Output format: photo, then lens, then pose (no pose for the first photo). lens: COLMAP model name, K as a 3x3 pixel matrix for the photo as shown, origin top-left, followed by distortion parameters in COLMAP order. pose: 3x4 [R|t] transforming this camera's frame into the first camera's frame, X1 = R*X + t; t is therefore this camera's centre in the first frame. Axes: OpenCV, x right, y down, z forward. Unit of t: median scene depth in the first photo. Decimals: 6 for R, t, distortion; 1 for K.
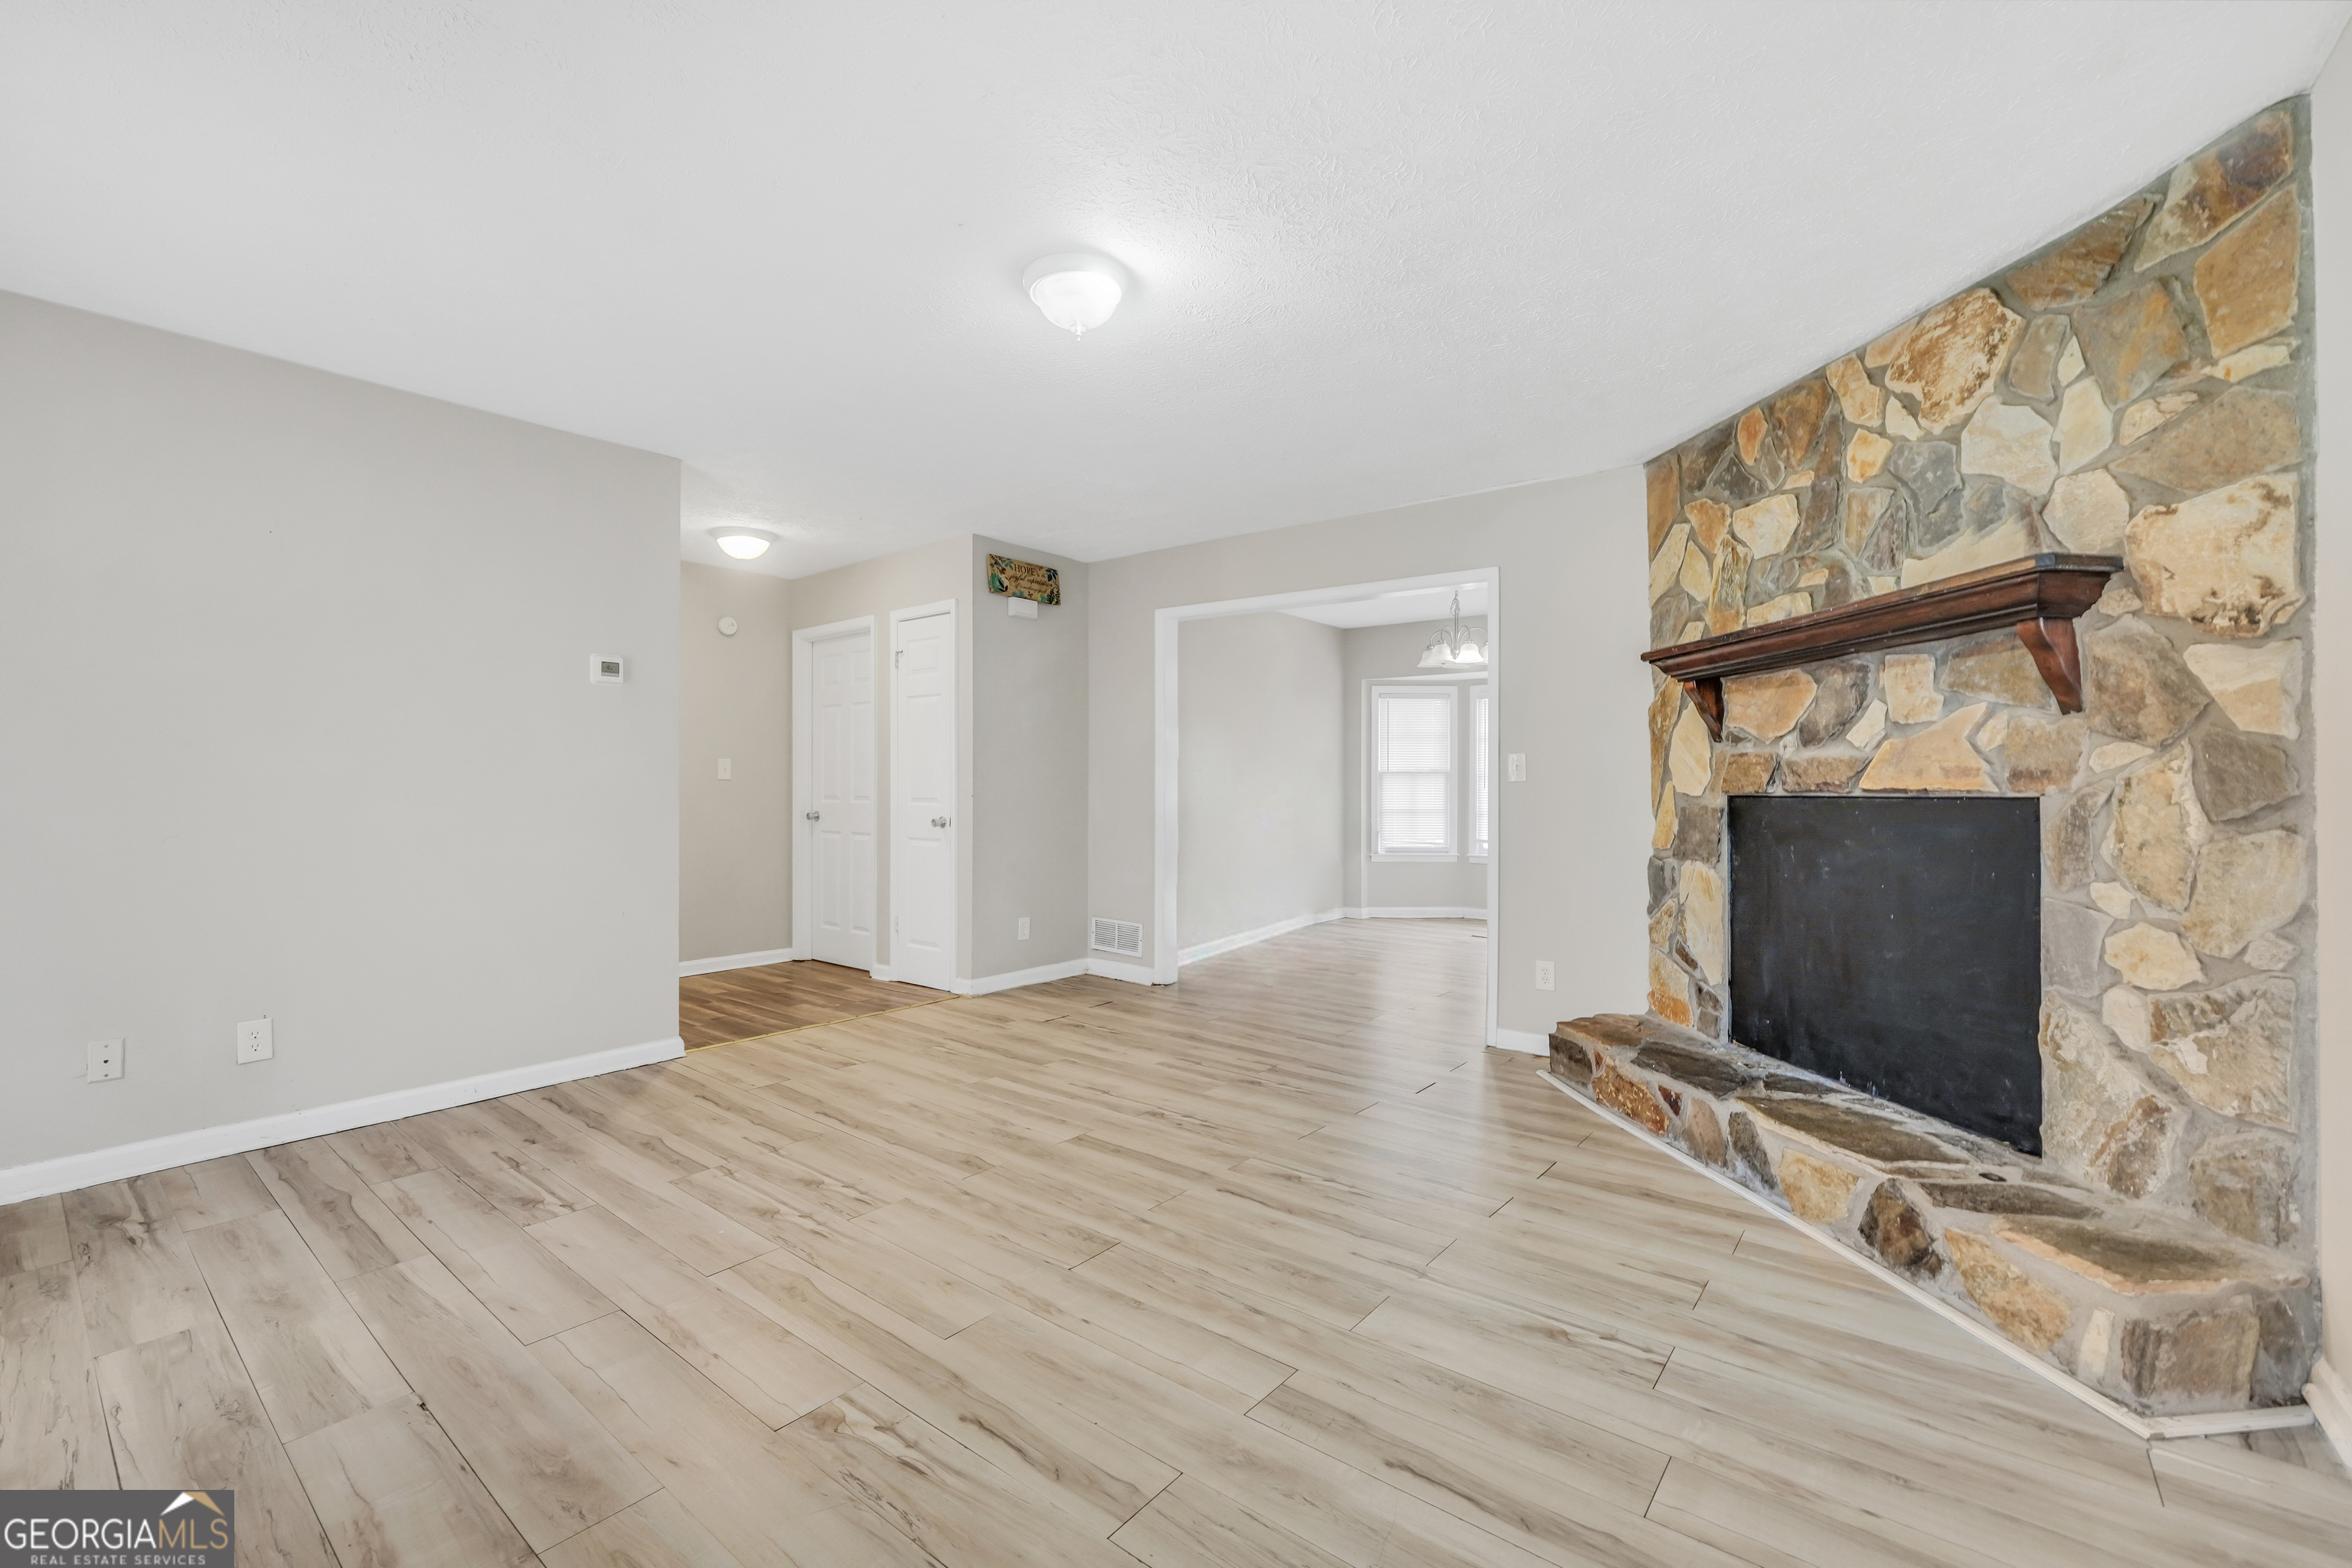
lens RADIAL K [[997.8, 0, 1164.6], [0, 997.8, 787.4], [0, 0, 1]] dist [-0.007087, -0.000199]
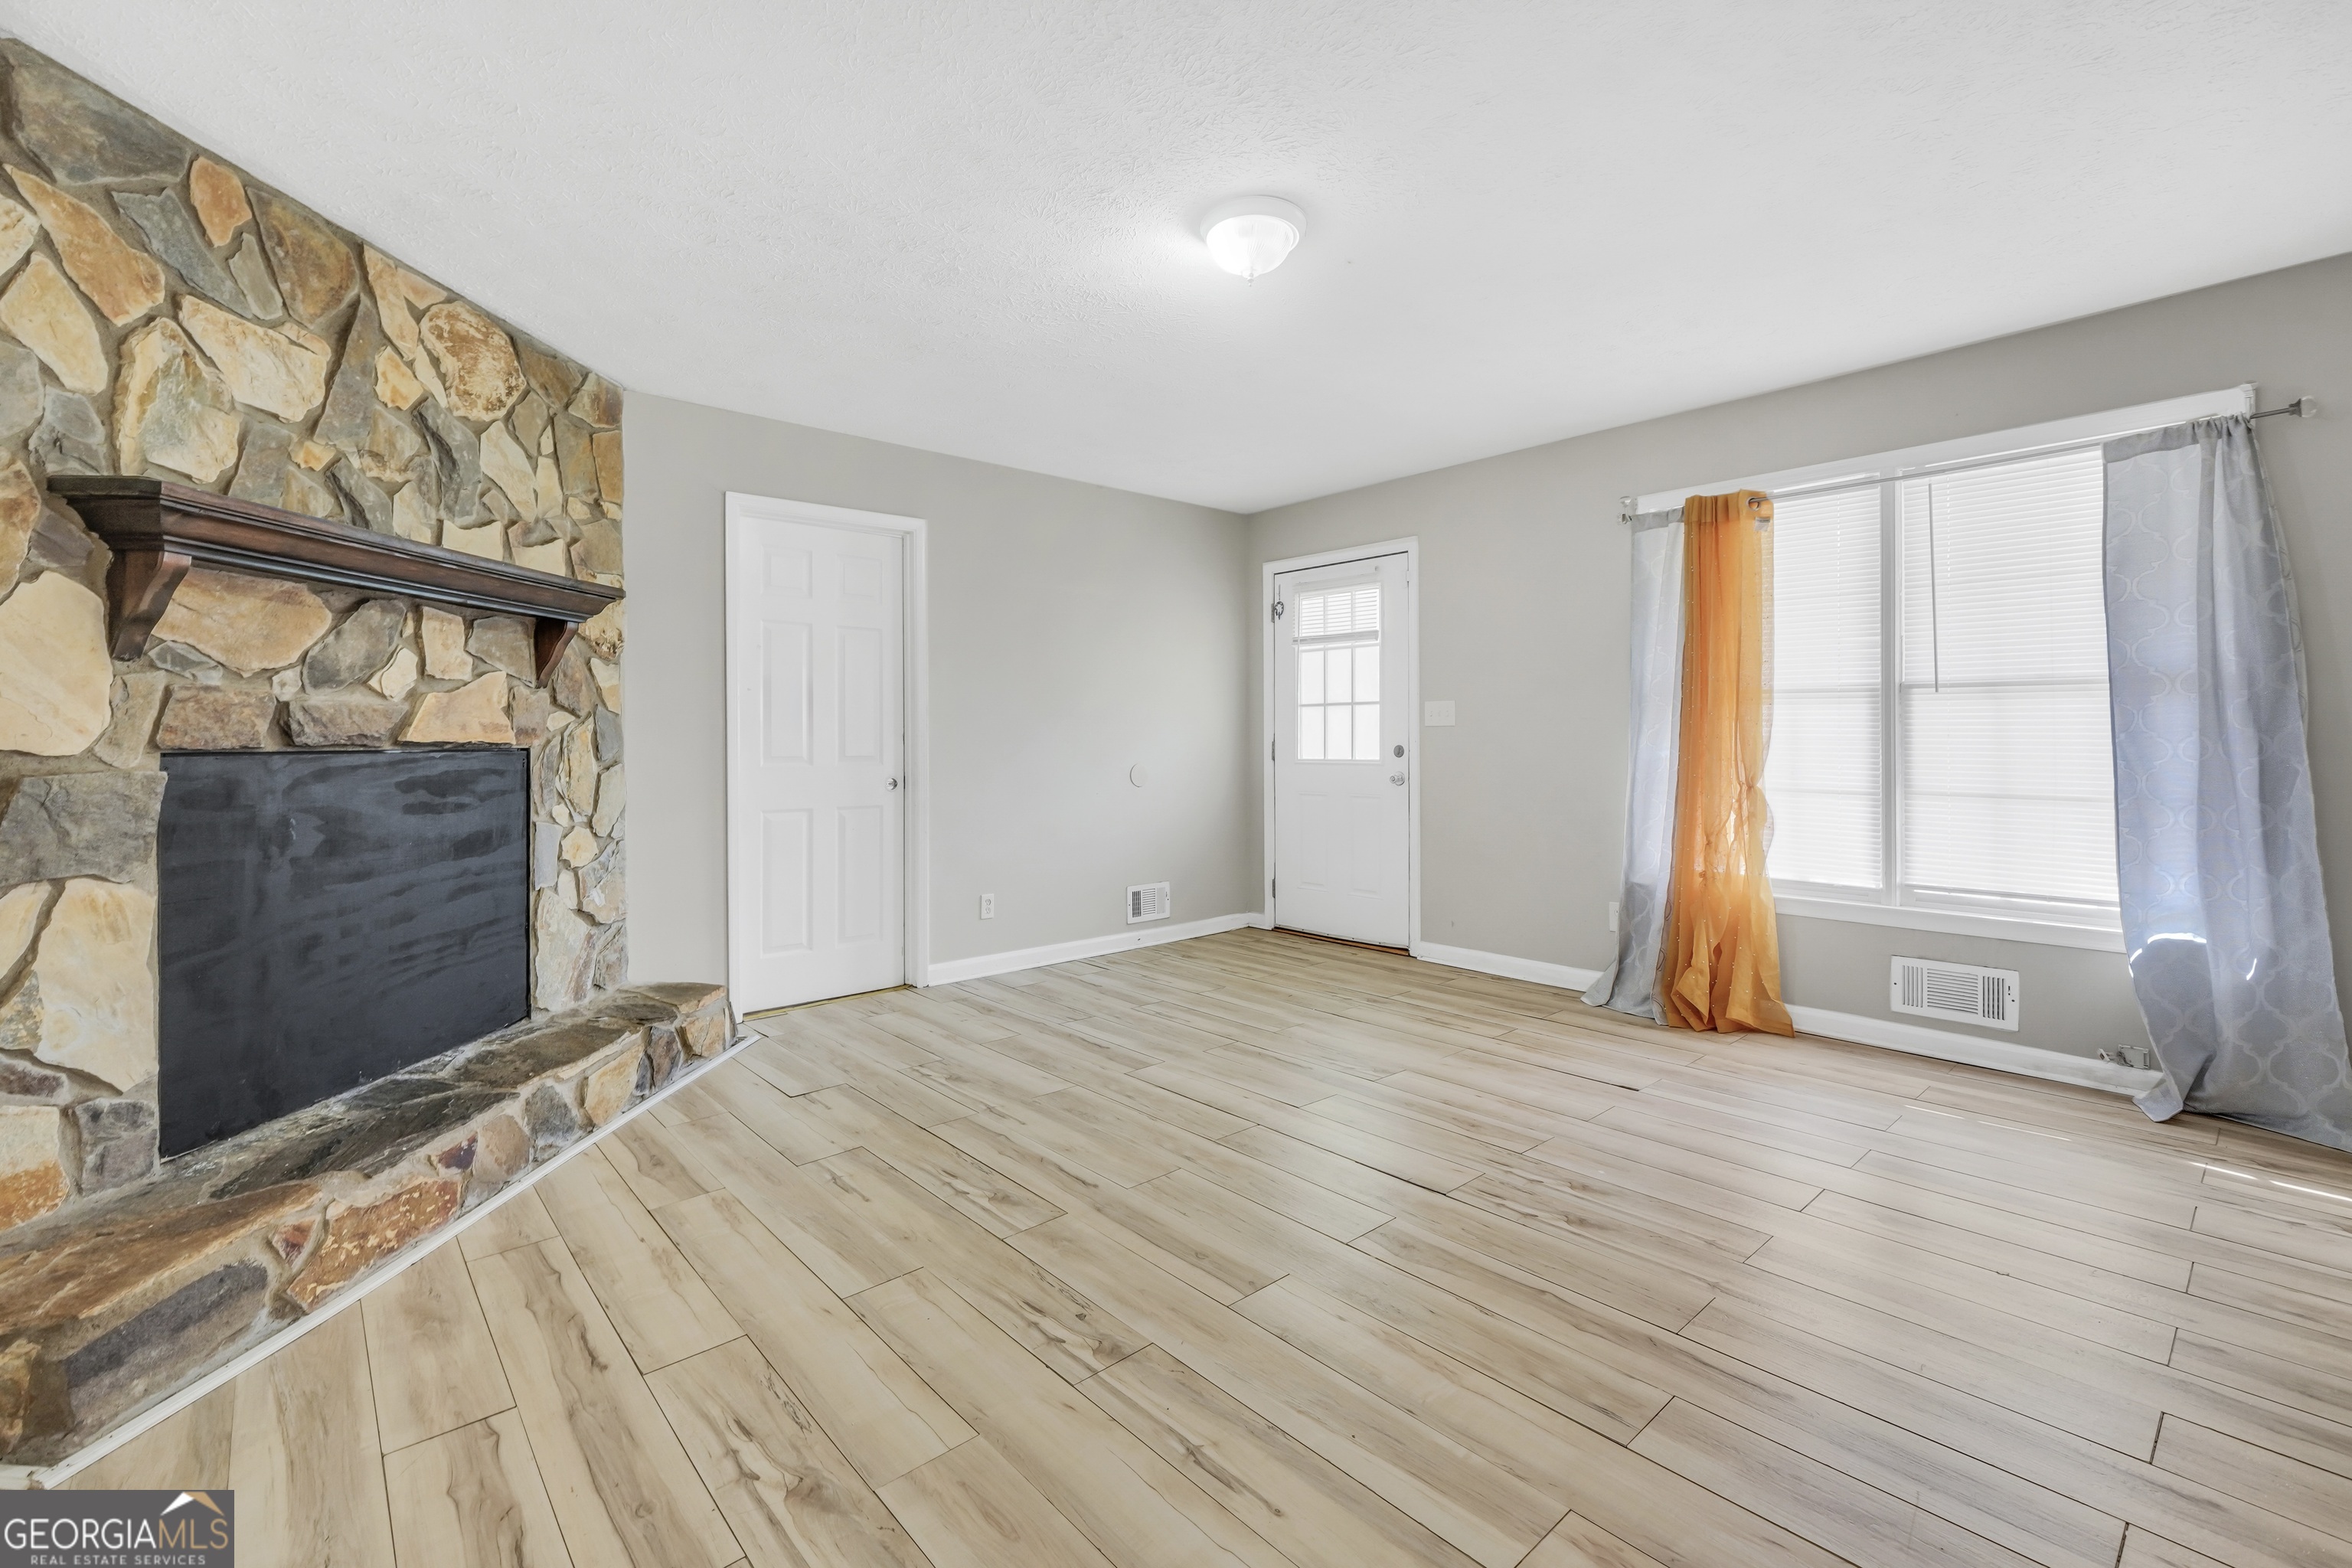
lens RADIAL K [[1011.7, 0, 1110.3], [0, 1011.7, 741.6], [0, 0, 1]] dist [-0.003756, -0.000487]
pose [[-0.976578, 0.001057, 0.215161, -0.152524], [0.000628, 0.999998, -0.002061, 0.003409], [-0.215163, -0.001878, -0.976576, 1.854460]]
